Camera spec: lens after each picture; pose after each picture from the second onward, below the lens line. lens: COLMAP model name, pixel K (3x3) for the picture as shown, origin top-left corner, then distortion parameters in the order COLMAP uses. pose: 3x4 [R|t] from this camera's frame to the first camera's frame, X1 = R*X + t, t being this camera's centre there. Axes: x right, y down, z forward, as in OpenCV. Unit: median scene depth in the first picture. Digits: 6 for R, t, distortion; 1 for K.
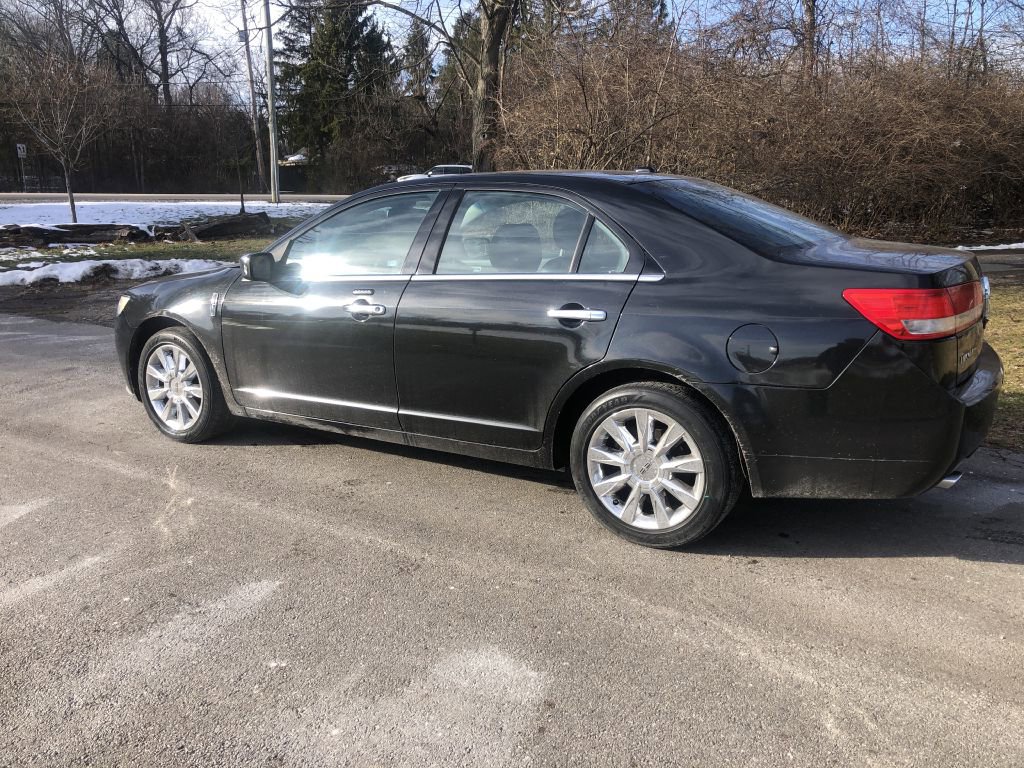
lens RADIAL K [[835.1, 0, 512.0], [0, 835.1, 384.0], [0, 0, 1]] dist [0.017945, 0.003283]
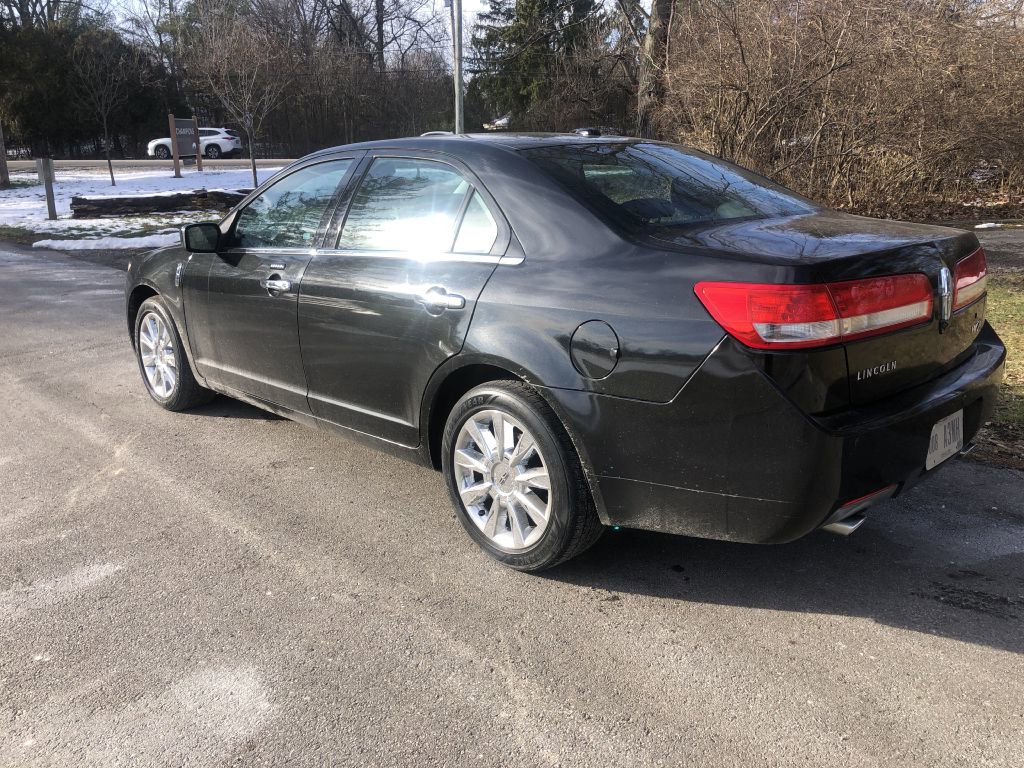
lens RADIAL K [[838.5, 0, 512.0], [0, 838.5, 384.0], [0, 0, 1]] dist [0.022826, -0.001445]
pose [[0.972817, 0.052356, -0.225578, 0.303777], [-0.042973, 0.998002, 0.046310, -0.033022], [0.227552, -0.035357, 0.973124, 0.125637]]
